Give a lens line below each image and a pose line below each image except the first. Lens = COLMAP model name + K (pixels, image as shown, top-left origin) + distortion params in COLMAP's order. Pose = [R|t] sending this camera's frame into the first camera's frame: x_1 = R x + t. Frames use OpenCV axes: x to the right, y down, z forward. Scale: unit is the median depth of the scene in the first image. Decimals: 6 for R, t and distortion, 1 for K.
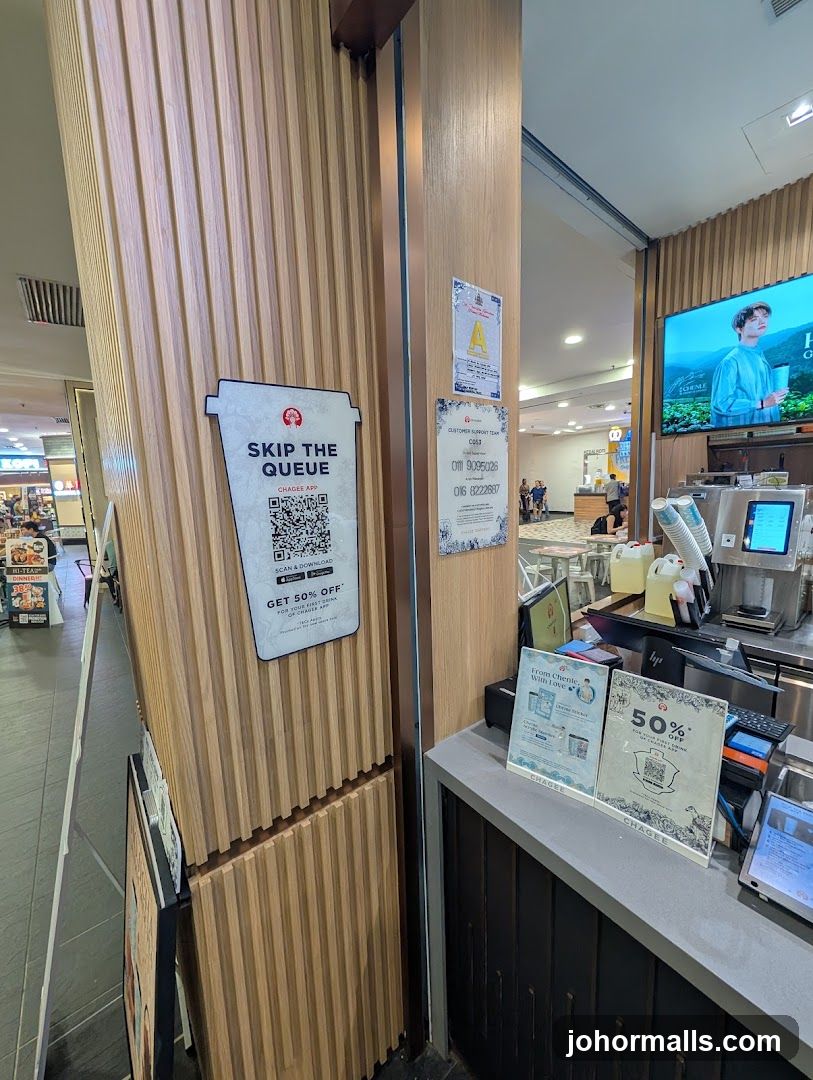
lens RADIAL K [[408.1, 0, 402.5], [0, 408.1, 541.3], [0, 0, 1]] dist [-0.003093, 0.000244]
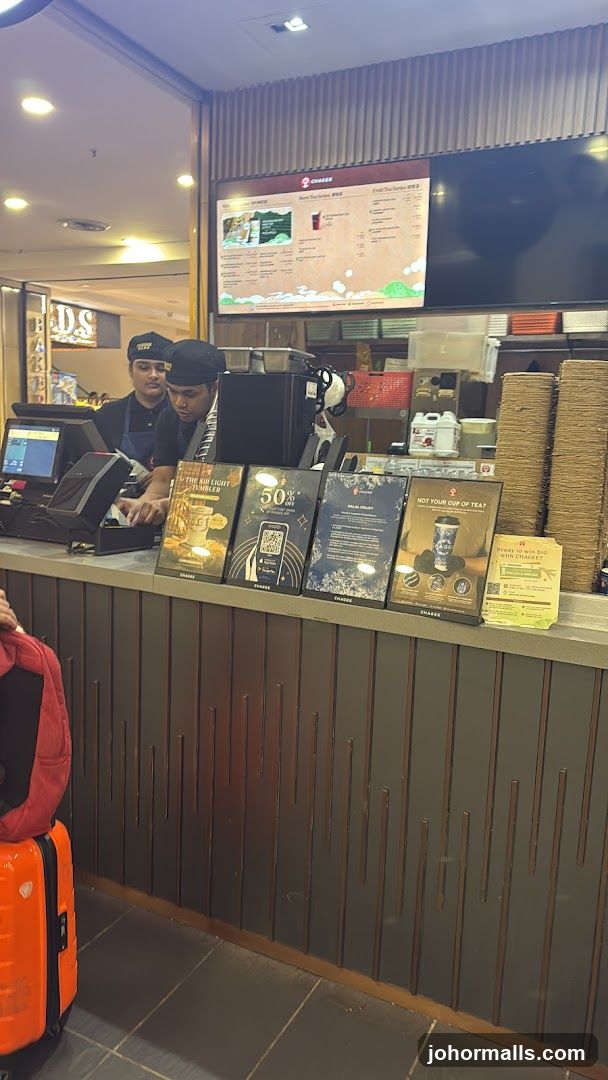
lens RADIAL K [[799.6, 0, 283.8], [0, 799.6, 562.4], [0, 0, 1]] dist [0.019309, -0.023394]
pose [[0.910978, -0.000098, 0.412455, 0.130825], [-0.011433, 0.999610, 0.025488, 0.652552], [-0.412297, -0.027935, 0.910621, -1.878077]]
